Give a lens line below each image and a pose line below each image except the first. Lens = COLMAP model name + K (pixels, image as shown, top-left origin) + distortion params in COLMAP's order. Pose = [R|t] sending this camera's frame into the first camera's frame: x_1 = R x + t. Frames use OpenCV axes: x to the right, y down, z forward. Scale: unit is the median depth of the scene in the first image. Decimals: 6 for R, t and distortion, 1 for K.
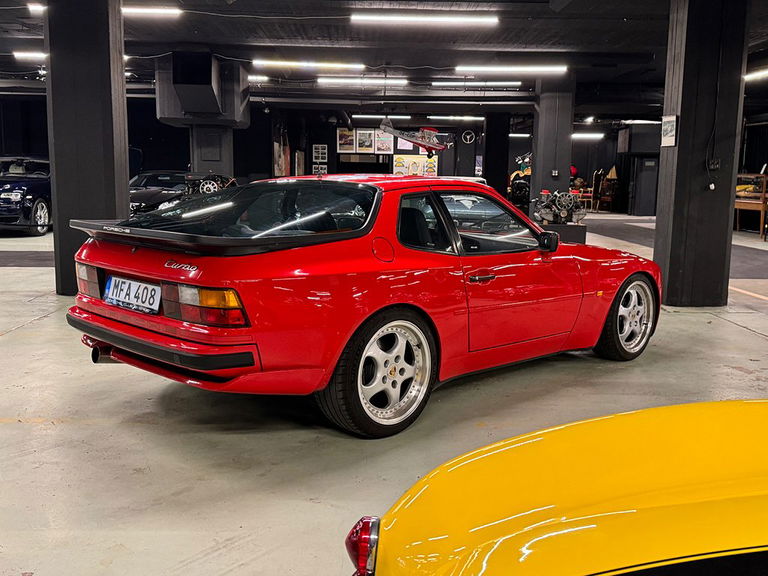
lens RADIAL K [[766.9, 0, 384.0], [0, 766.9, 288.0], [0, 0, 1]] dist [0.156139, -0.338016]
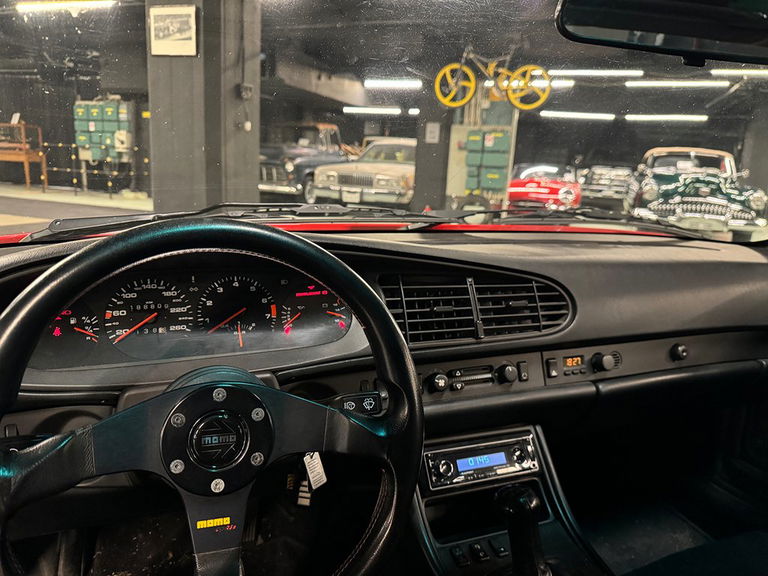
lens RADIAL K [[584.8, 0, 384.0], [0, 584.8, 288.0], [0, 0, 1]] dist [-0.007675, -0.003116]
pose [[0.395508, -0.182808, 0.900086, -0.060510], [0.081562, 0.983111, 0.163831, -0.096314], [-0.914834, 0.008616, 0.403738, 1.079203]]
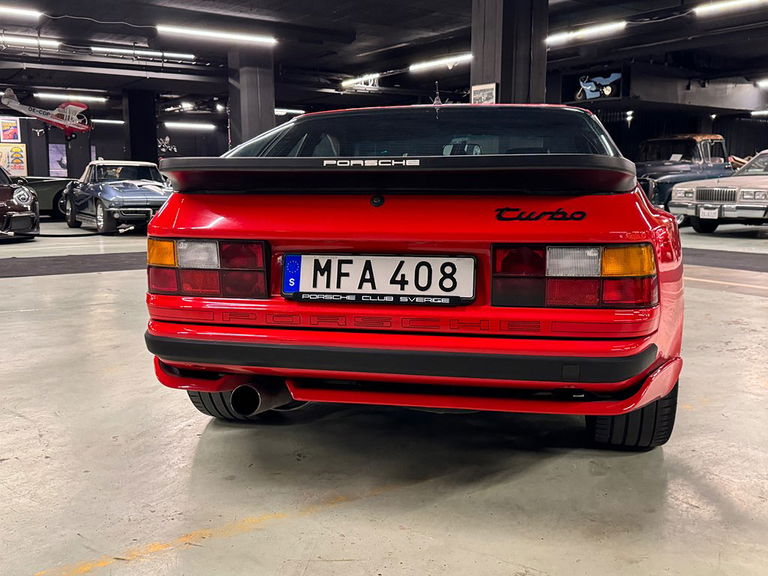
lens RADIAL K [[765.4, 0, 390.2], [0, 765.4, 282.2], [0, 0, 1]] dist [0.172887, -0.394348]
pose [[0.833603, -0.088802, 0.545179, -0.488341], [0.092537, 0.995495, 0.020658, -0.000363], [-0.544557, 0.033229, 0.838065, 0.405930]]
